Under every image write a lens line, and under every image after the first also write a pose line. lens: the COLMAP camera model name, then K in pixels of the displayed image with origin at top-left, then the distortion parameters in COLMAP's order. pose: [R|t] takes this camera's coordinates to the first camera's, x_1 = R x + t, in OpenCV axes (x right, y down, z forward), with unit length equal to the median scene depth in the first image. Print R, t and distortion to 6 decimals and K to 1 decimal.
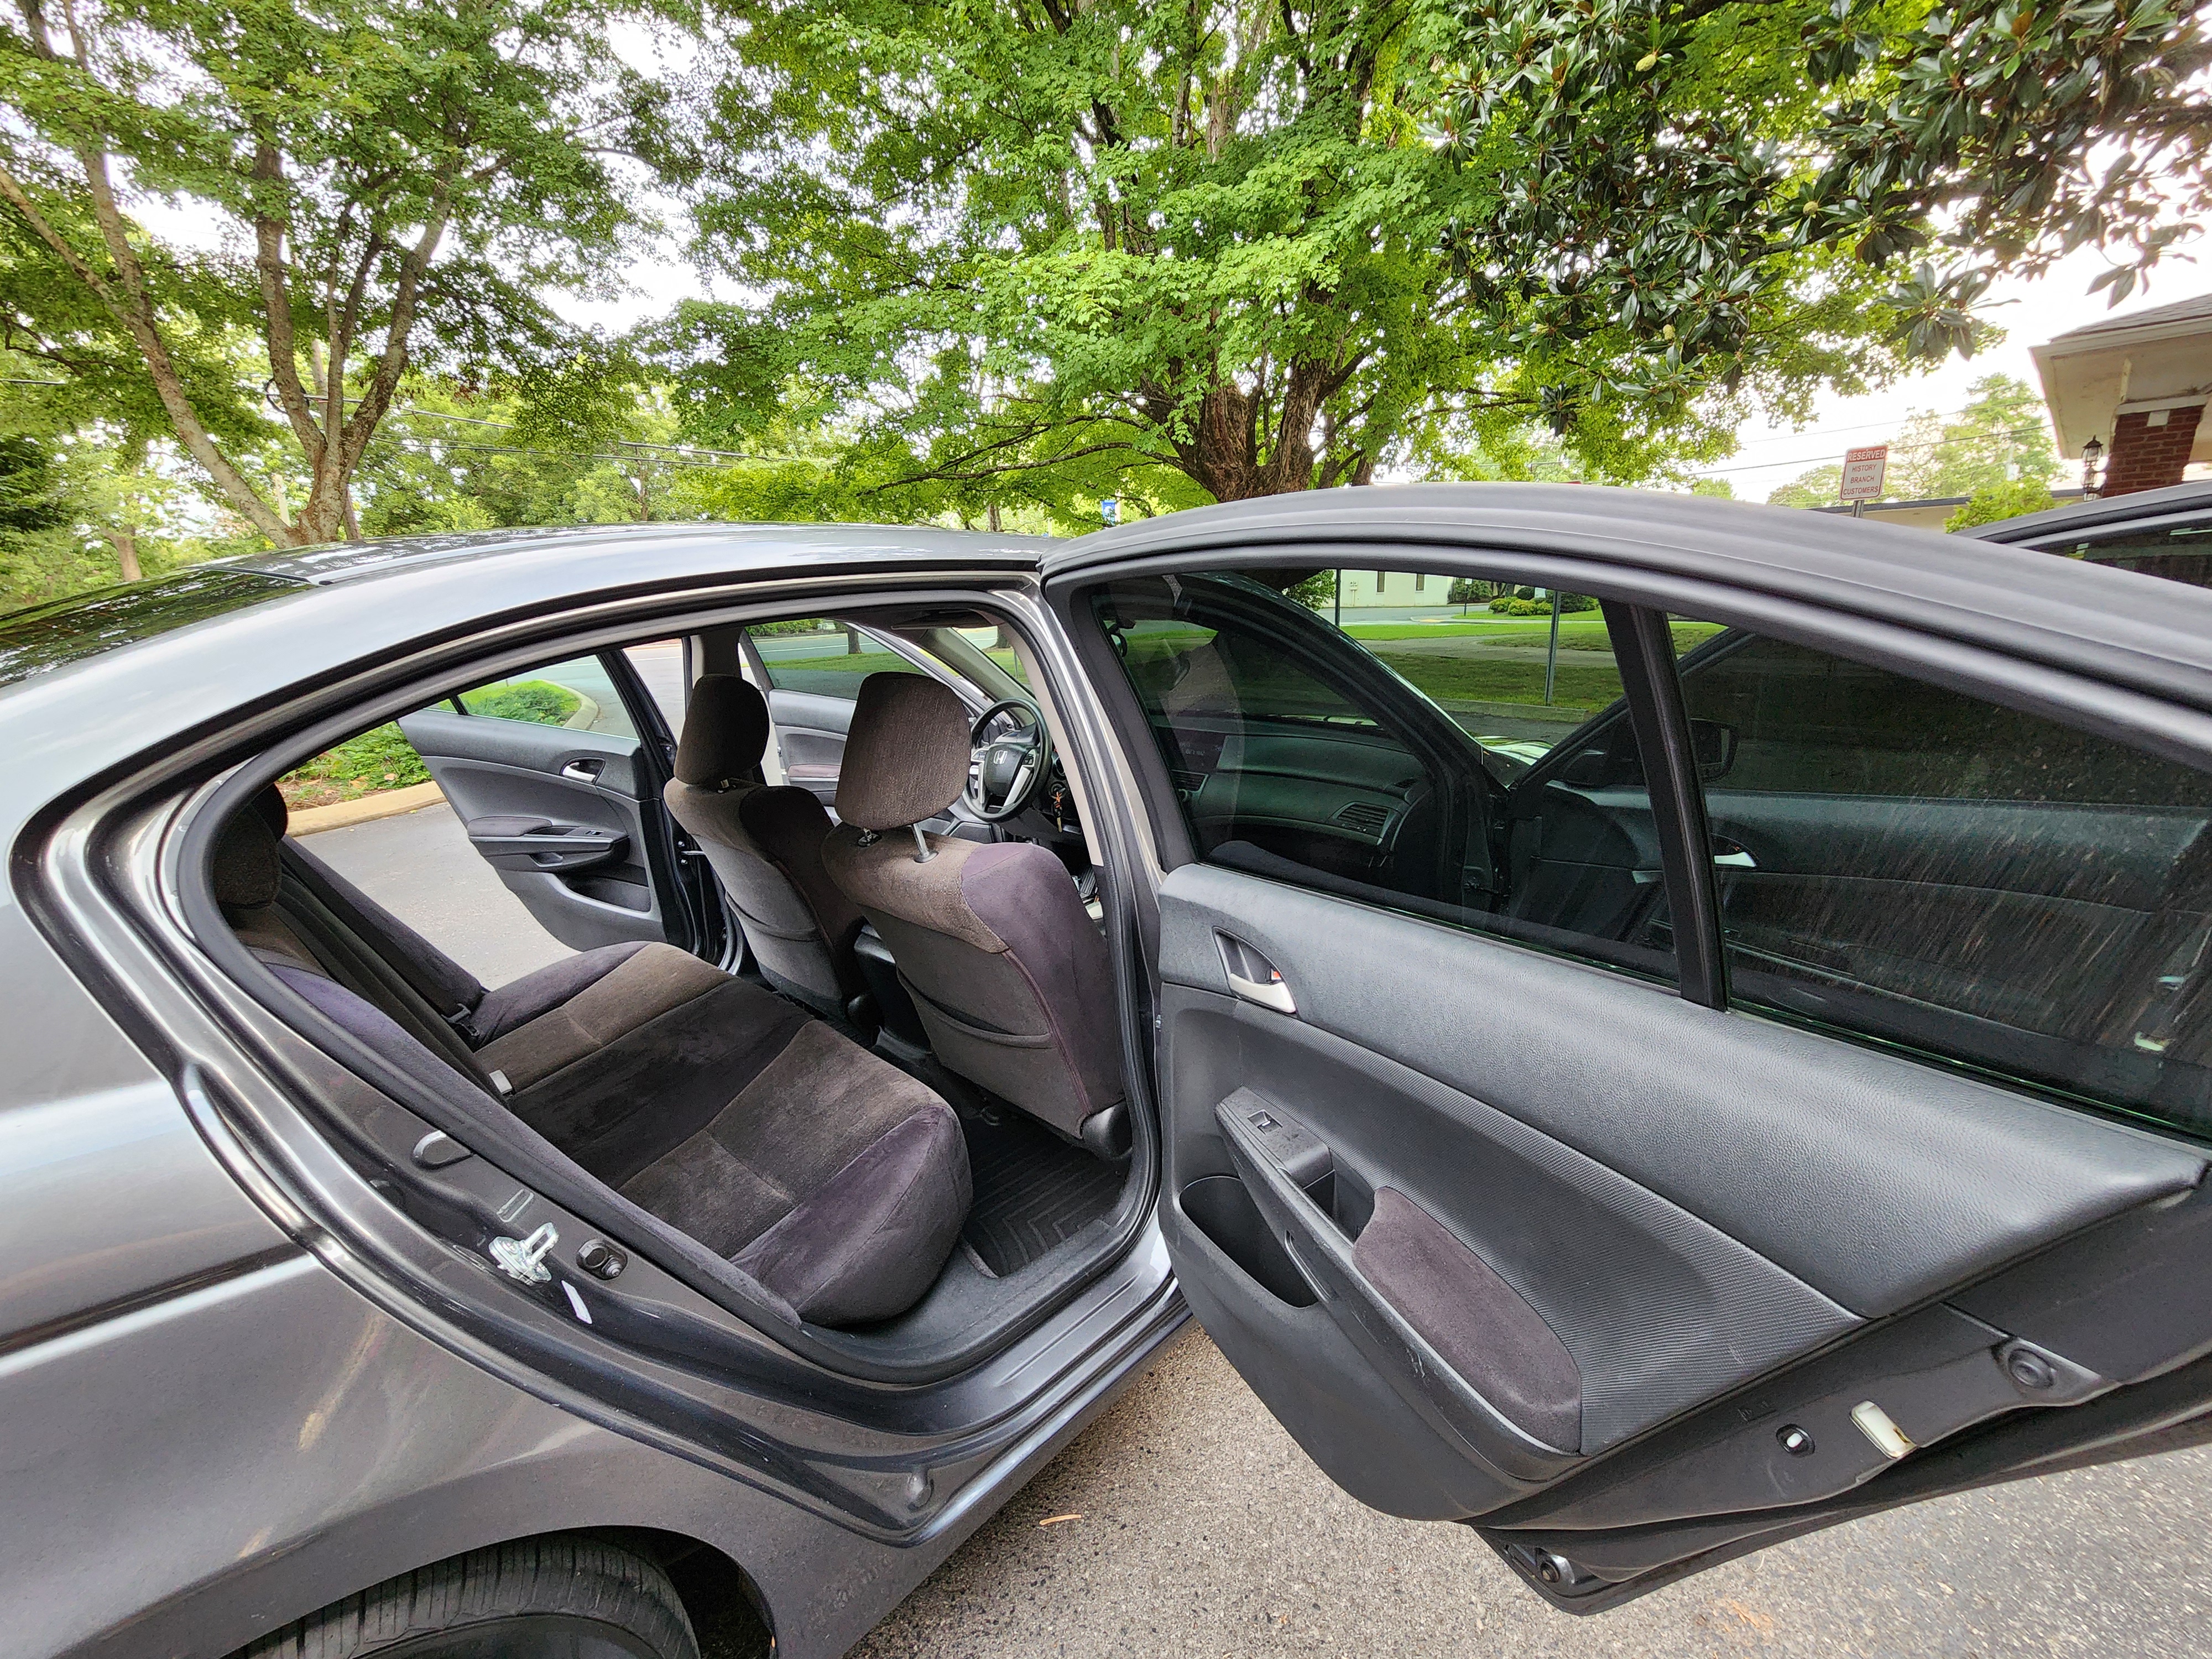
lens RADIAL K [[913.2, 0, 1091.5], [0, 913.2, 831.0], [0, 0, 1]] dist [0.003528, 0.000990]
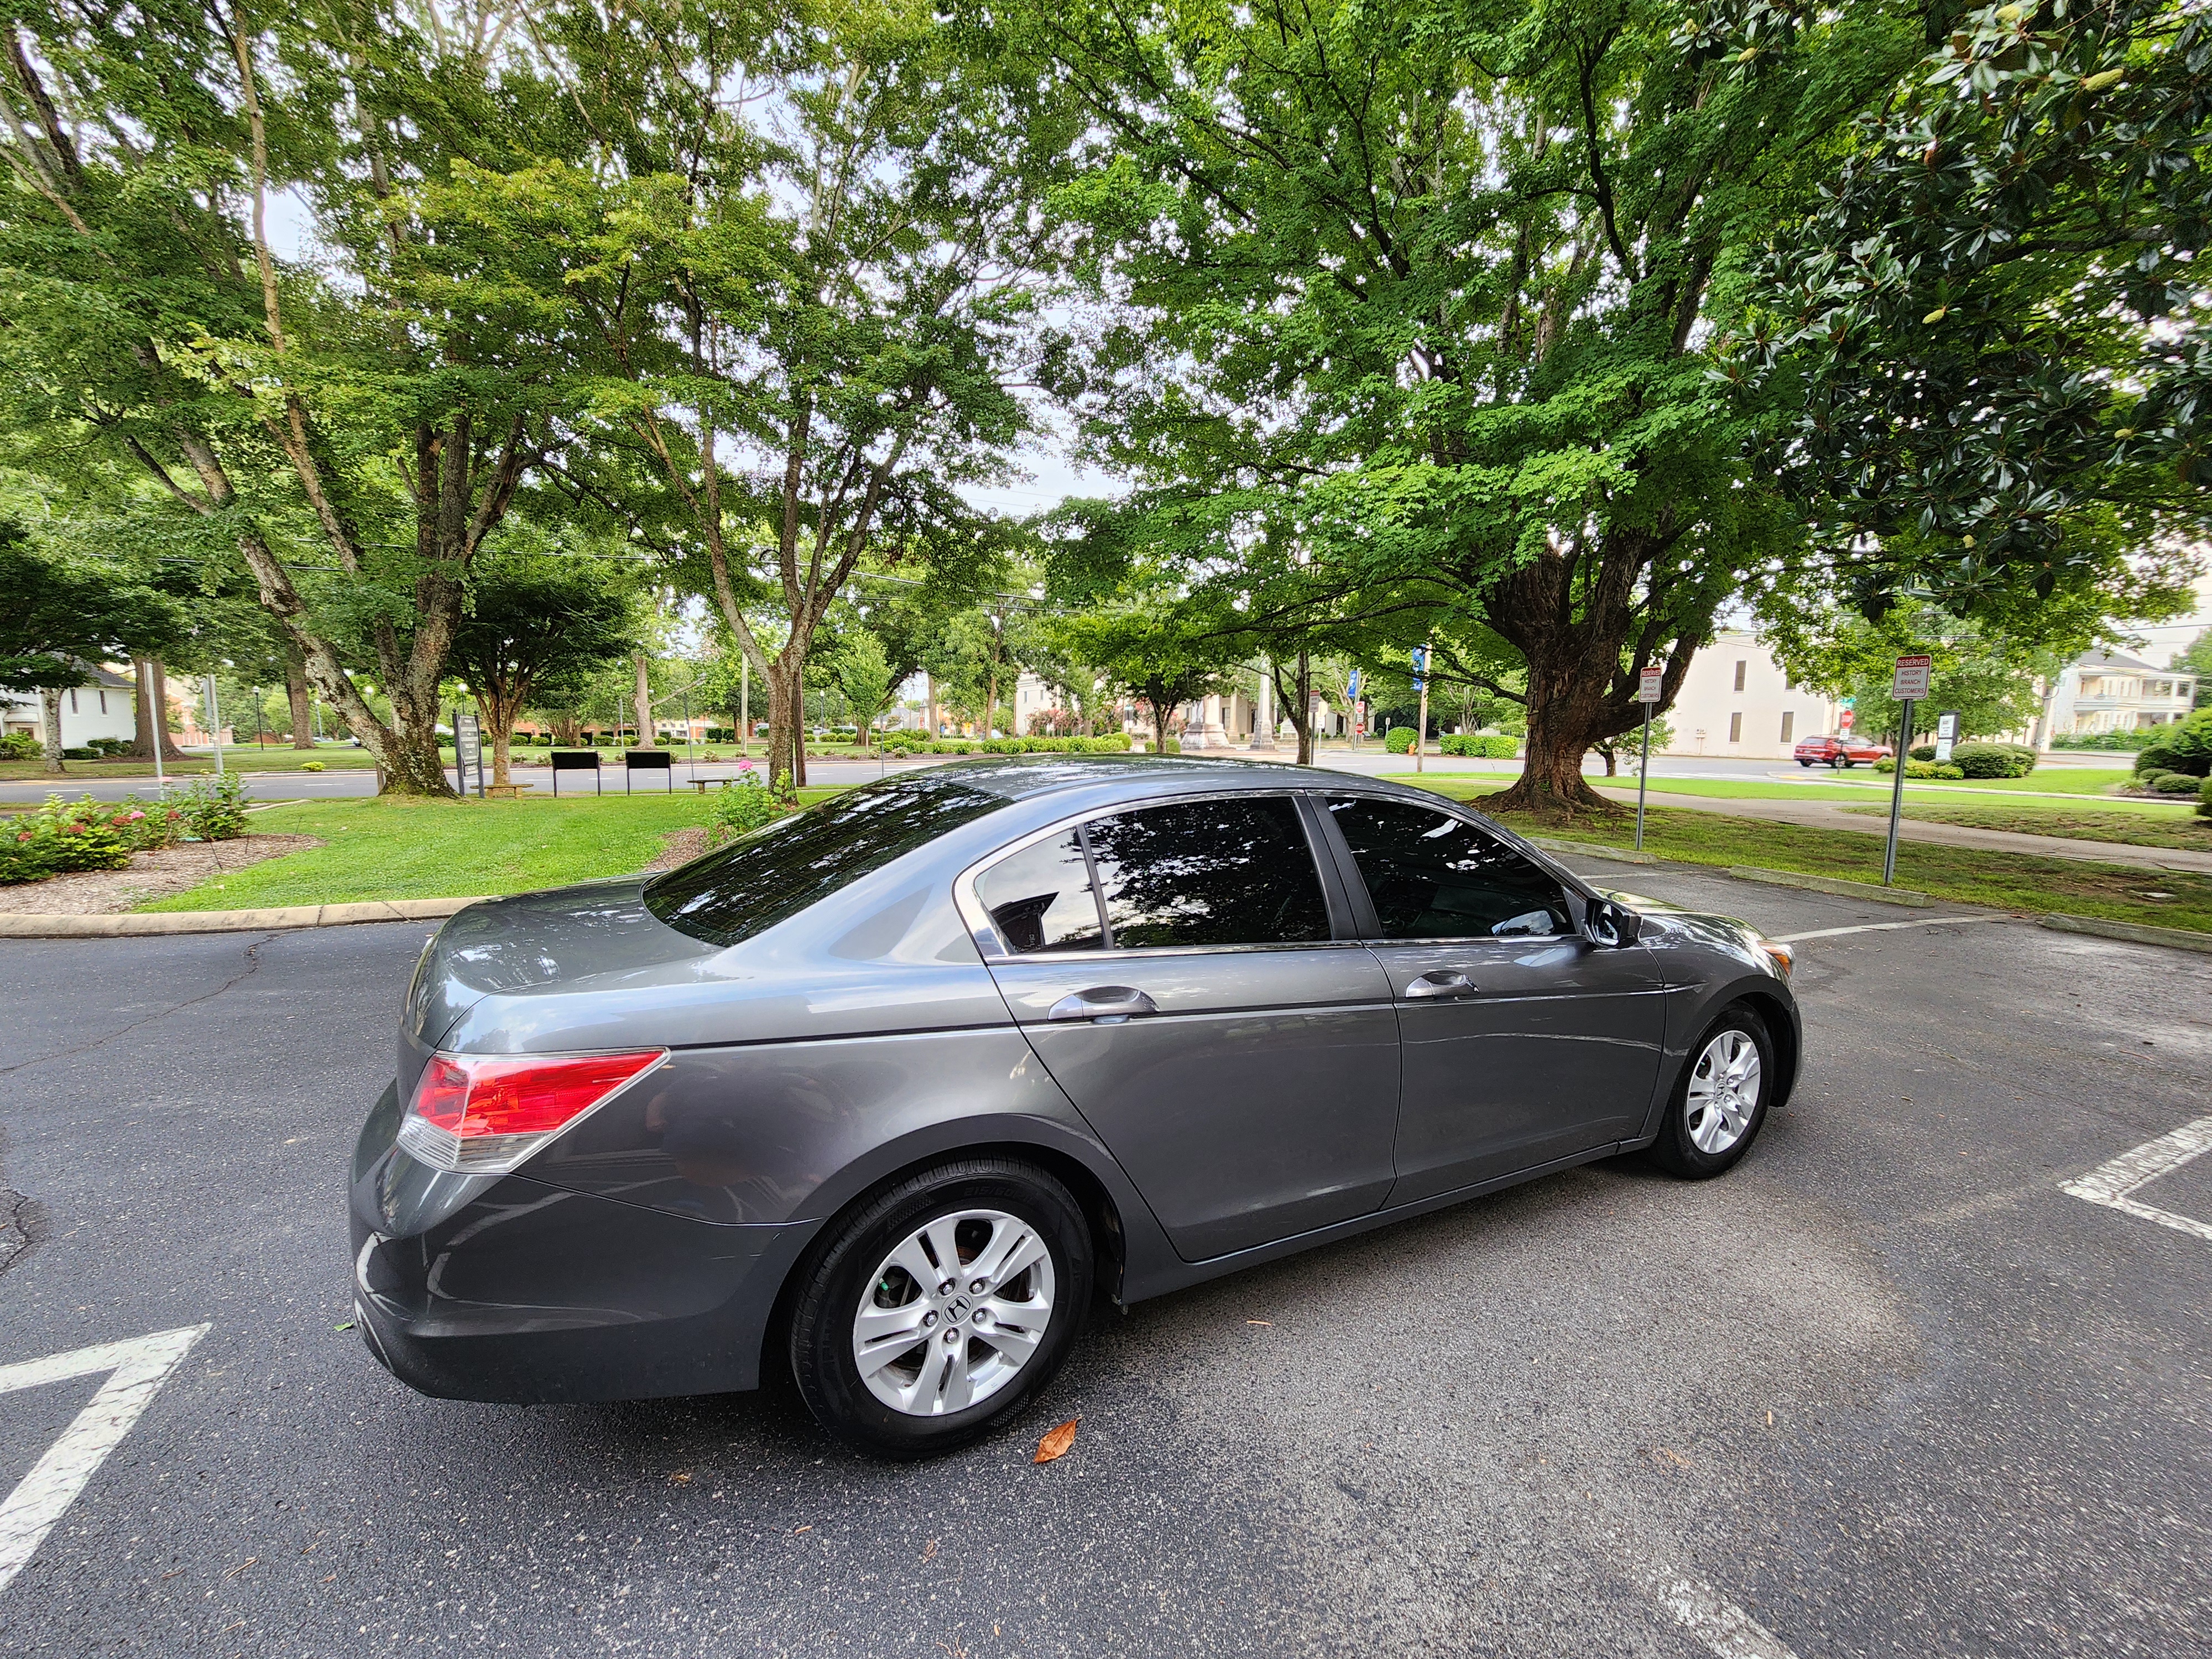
lens RADIAL K [[906.0, 0, 1098.3], [0, 906.0, 840.5], [0, 0, 1]] dist [0.000697, 0.000801]
pose [[0.948802, 0.082324, -0.304954, 0.011645], [-0.119001, 0.987466, -0.103676, 0.005512], [0.292597, 0.134658, 0.946707, -0.077374]]
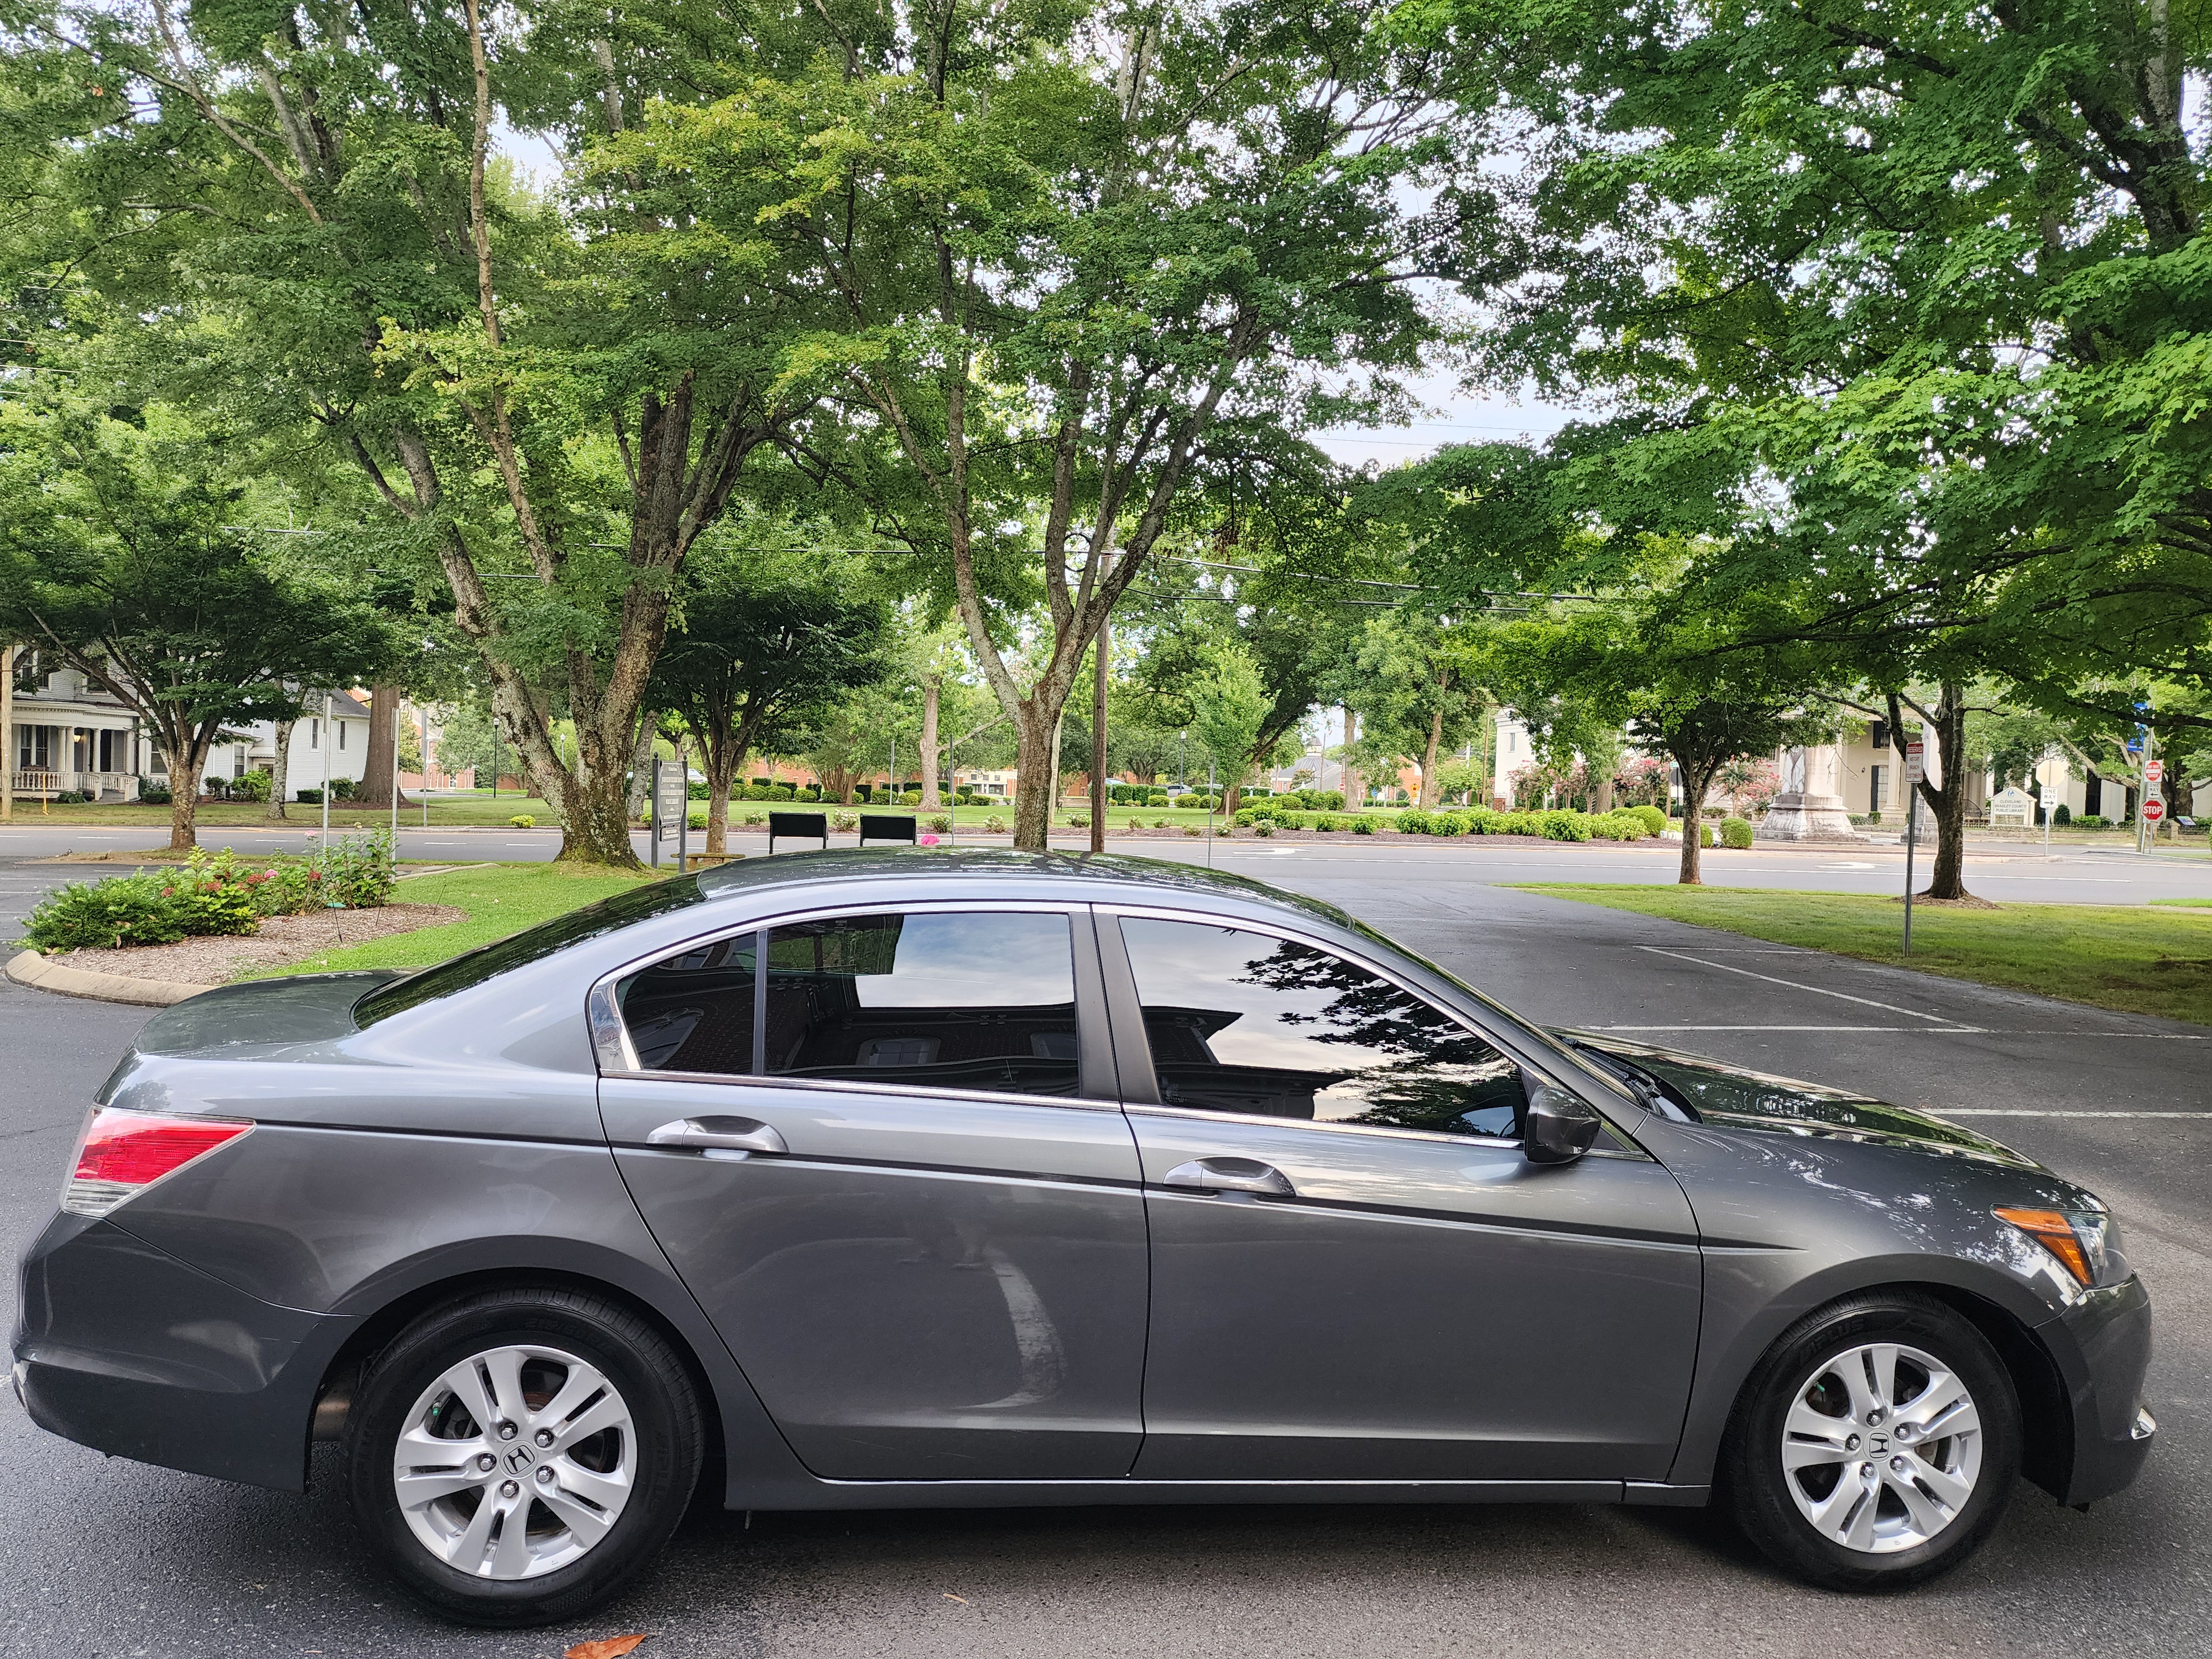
lens RADIAL K [[1464.6, 0, 1100.7], [0, 1464.6, 817.3], [0, 0, 1]] dist [0.062493, -0.042502]
pose [[0.776111, 0.077303, -0.625840, 0.126297], [-0.213731, 0.965960, -0.145737, -0.006891], [0.593271, 0.246870, 0.766215, -0.074384]]
